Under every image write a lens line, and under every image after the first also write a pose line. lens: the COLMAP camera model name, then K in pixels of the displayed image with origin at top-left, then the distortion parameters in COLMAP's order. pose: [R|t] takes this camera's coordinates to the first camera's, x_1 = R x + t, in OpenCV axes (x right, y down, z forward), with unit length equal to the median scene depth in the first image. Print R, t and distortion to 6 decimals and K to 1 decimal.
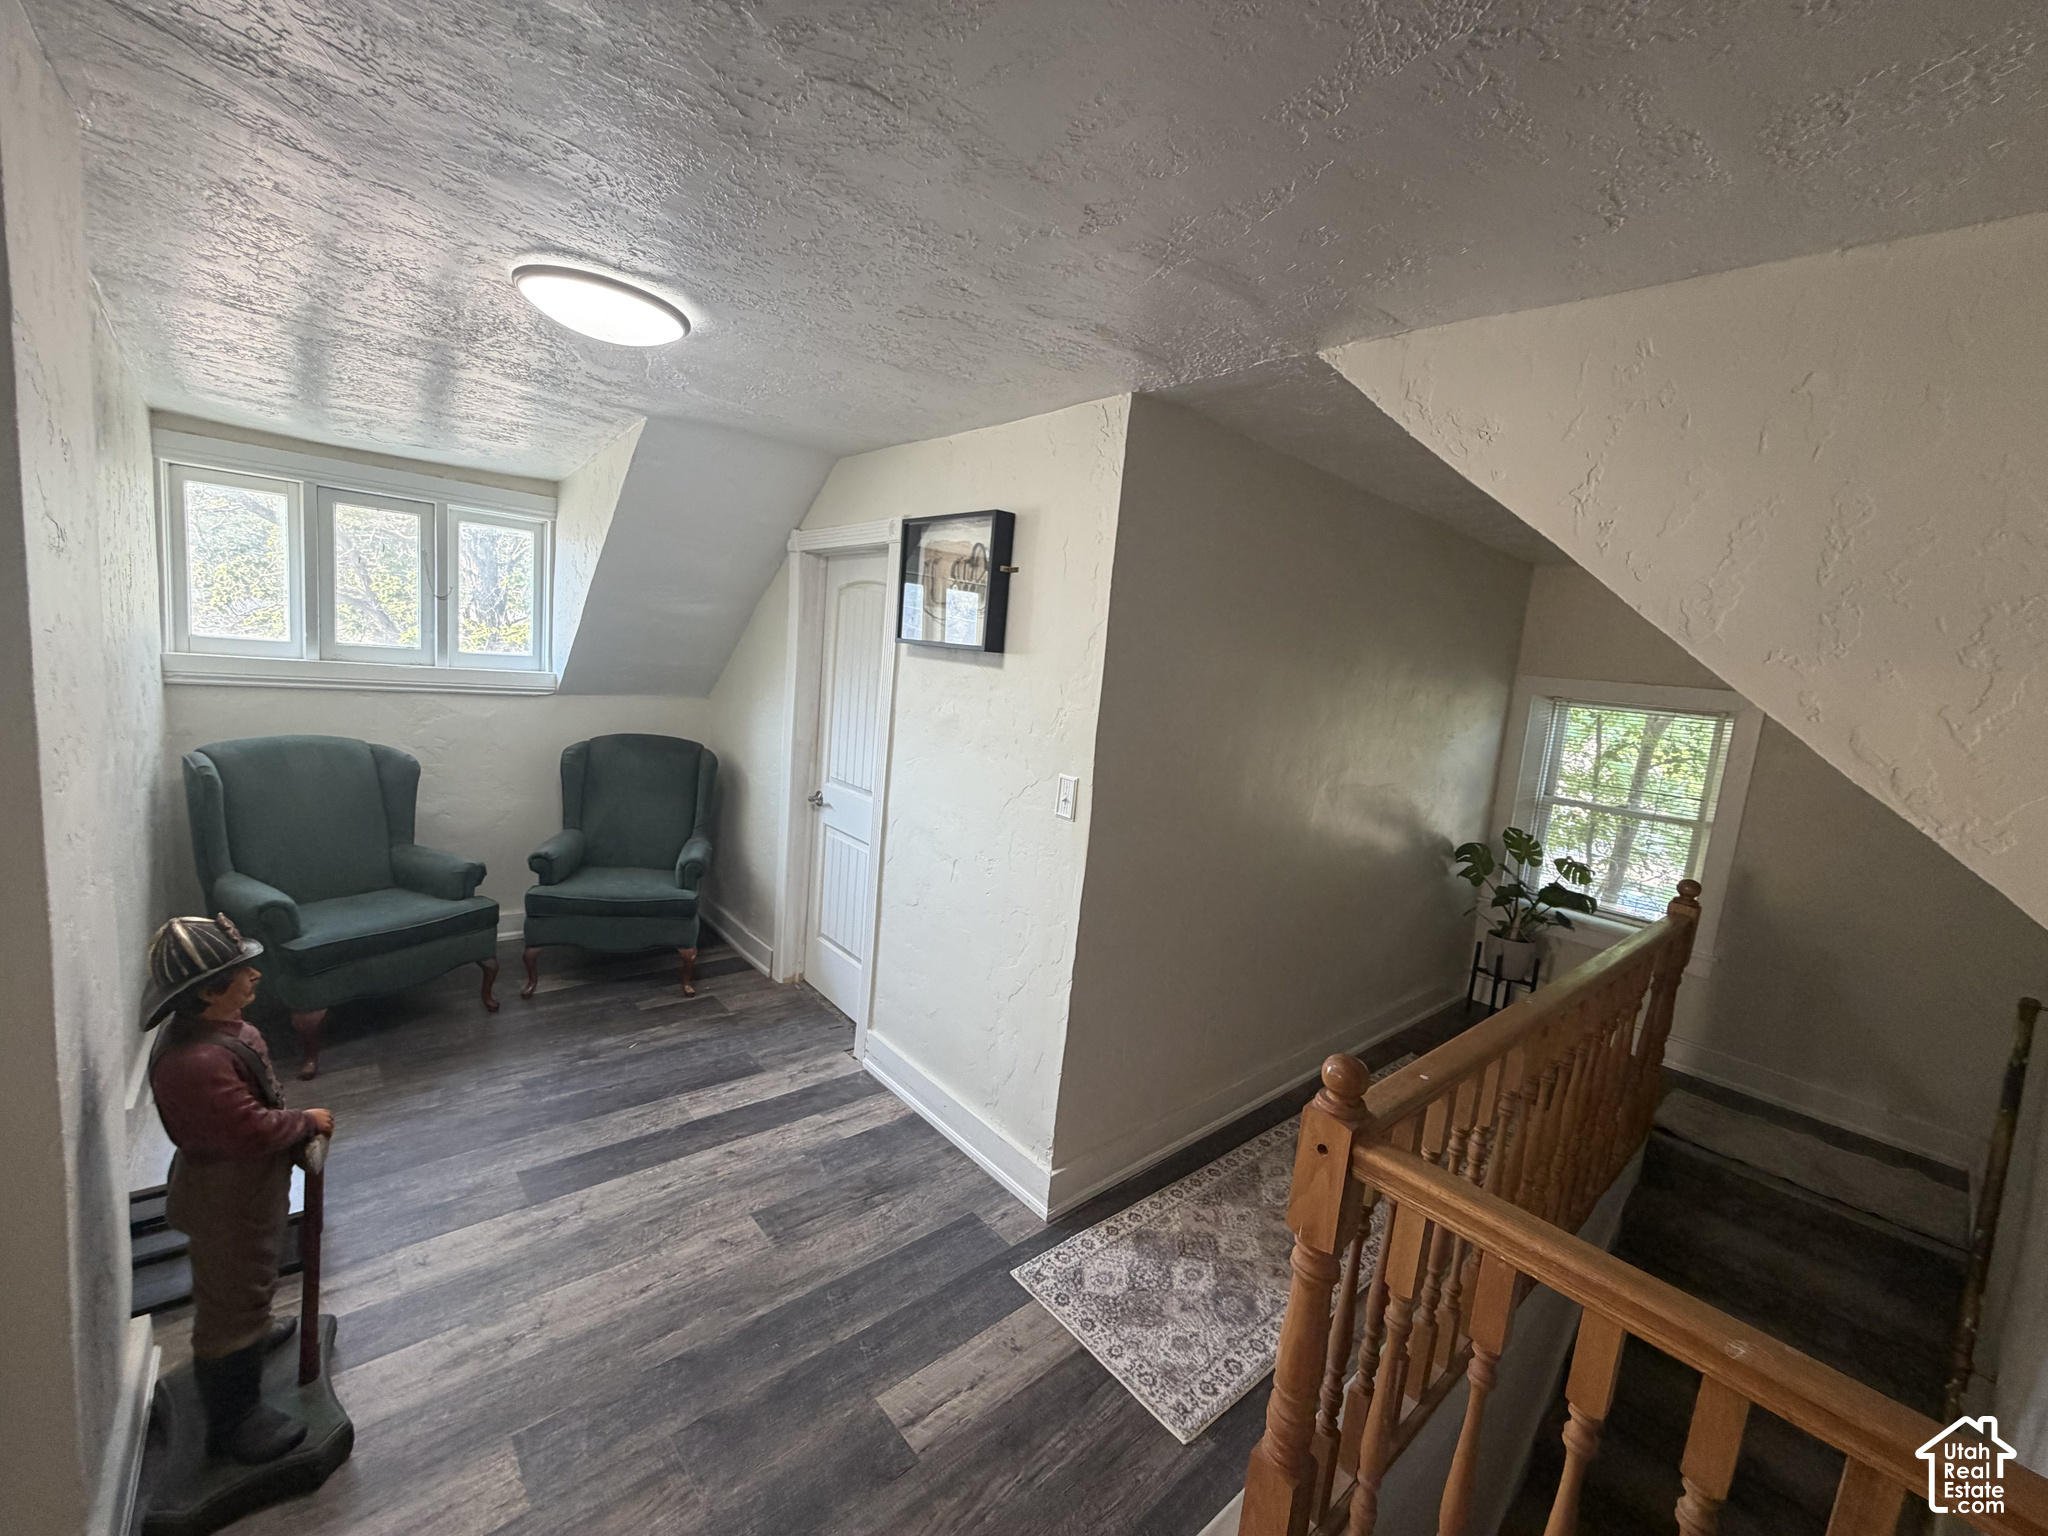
lens RADIAL K [[816.2, 0, 1029.4], [0, 816.2, 767.3], [0, 0, 1]] dist [-0.002688, -0.000046]
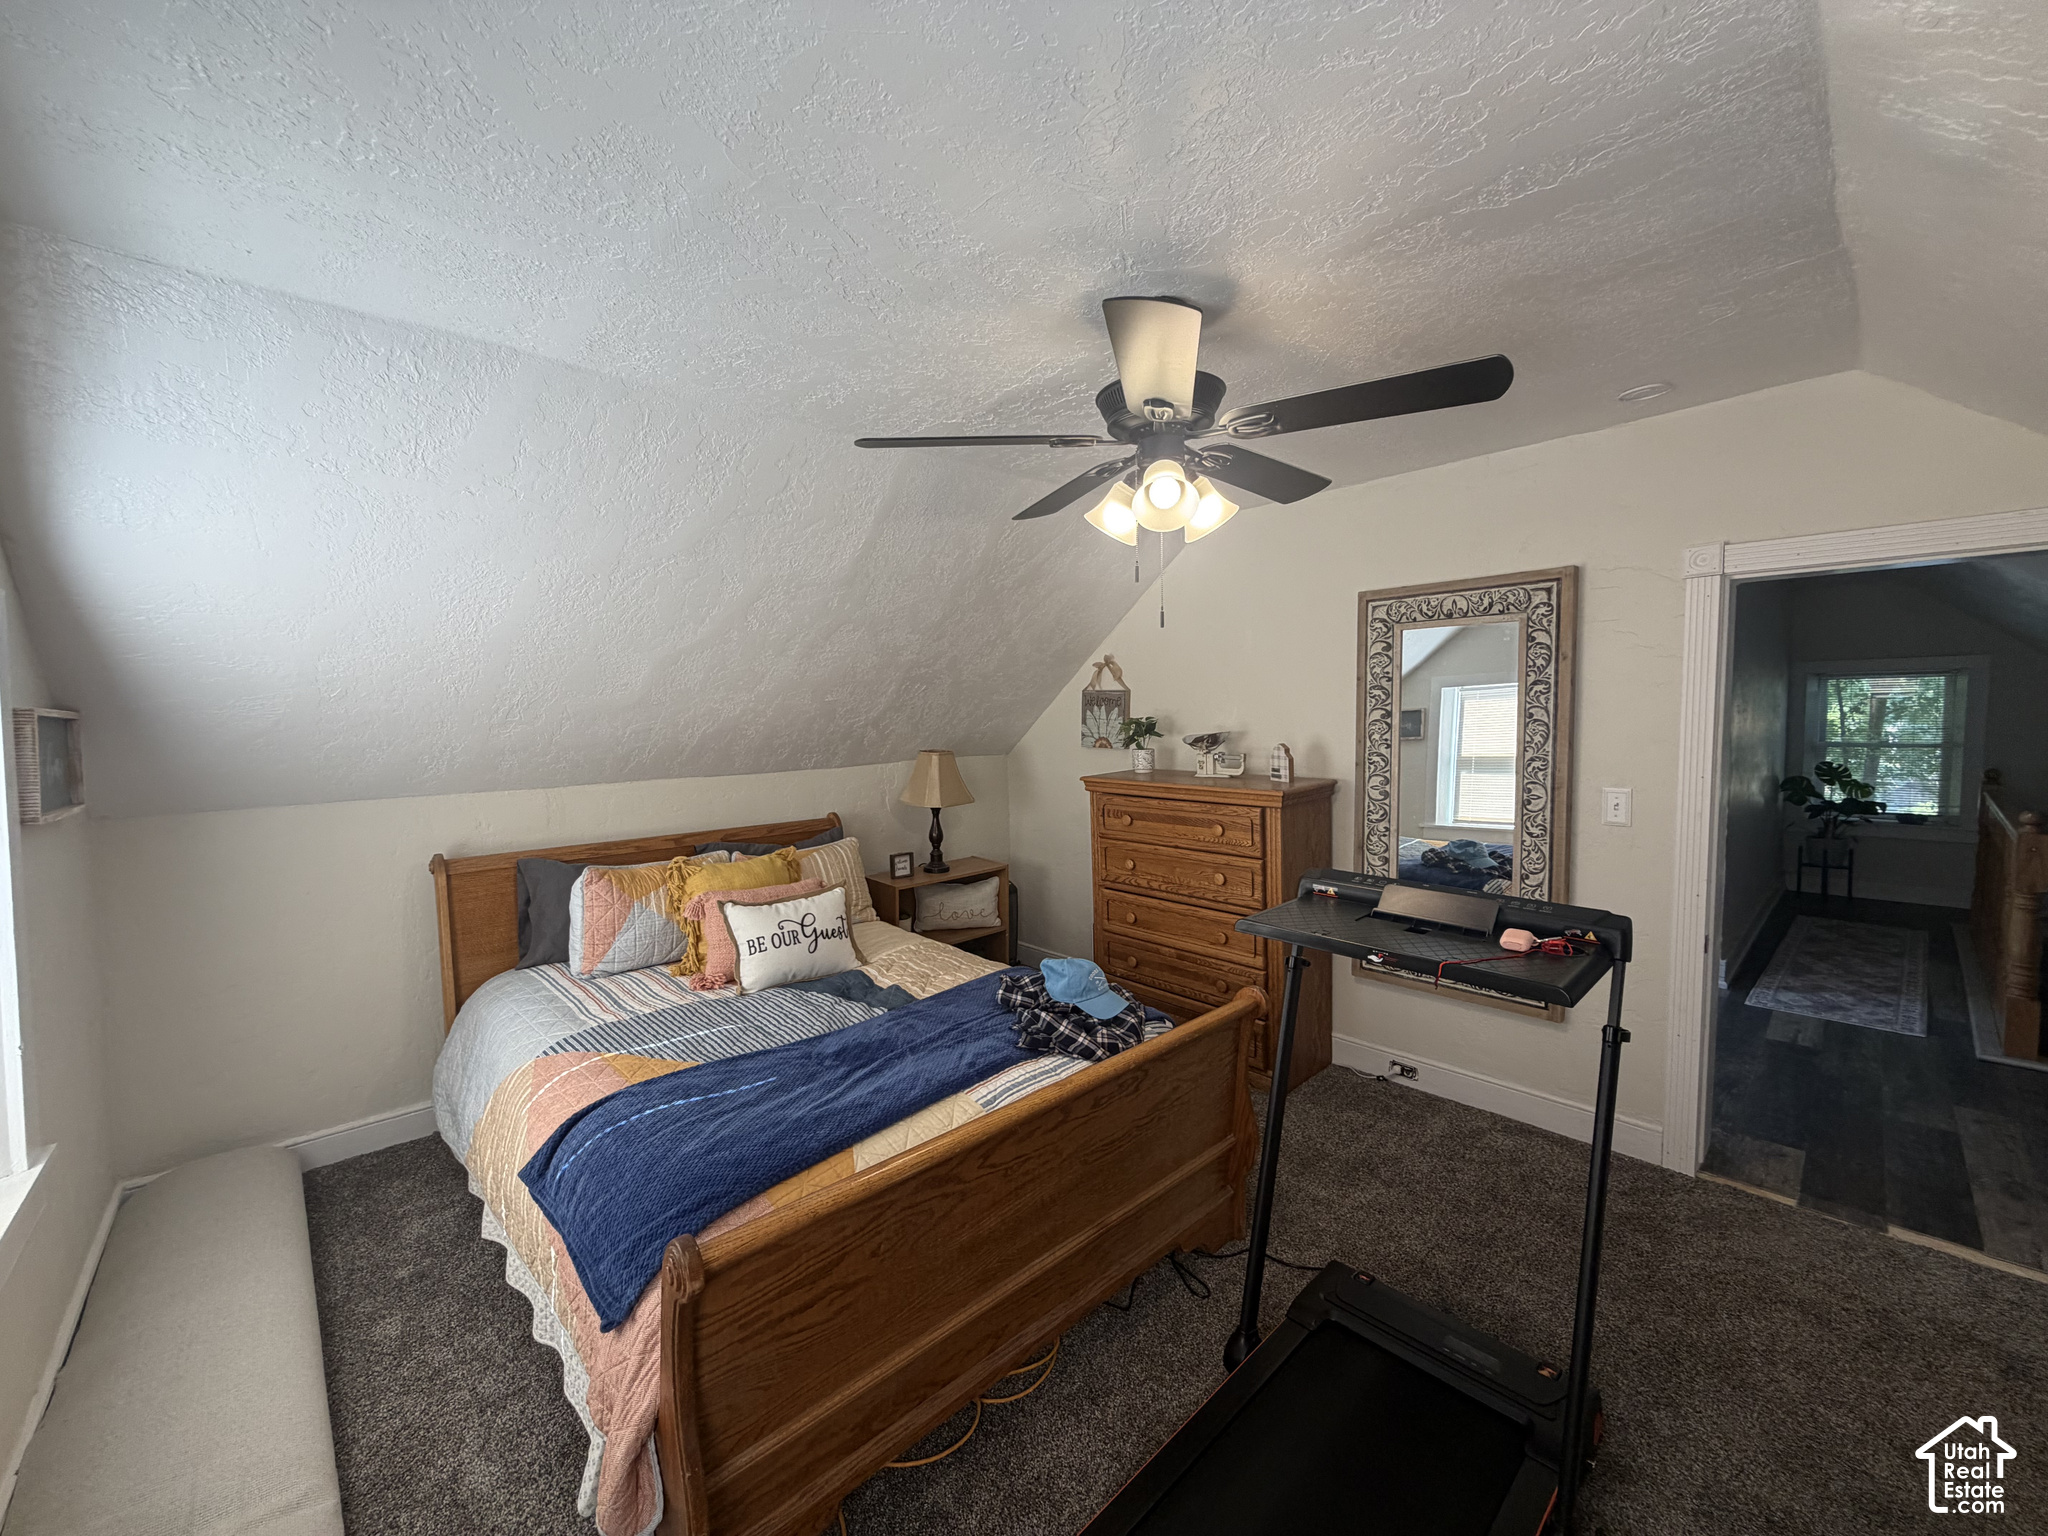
lens RADIAL K [[816.2, 0, 1029.4], [0, 816.2, 767.3], [0, 0, 1]] dist [-0.002688, -0.000046]
pose [[0.994240, -0.104946, 0.021733, -0.928410], [0.105964, 0.992972, -0.052710, 0.008305], [-0.016049, 0.054709, 0.998373, -0.483584]]
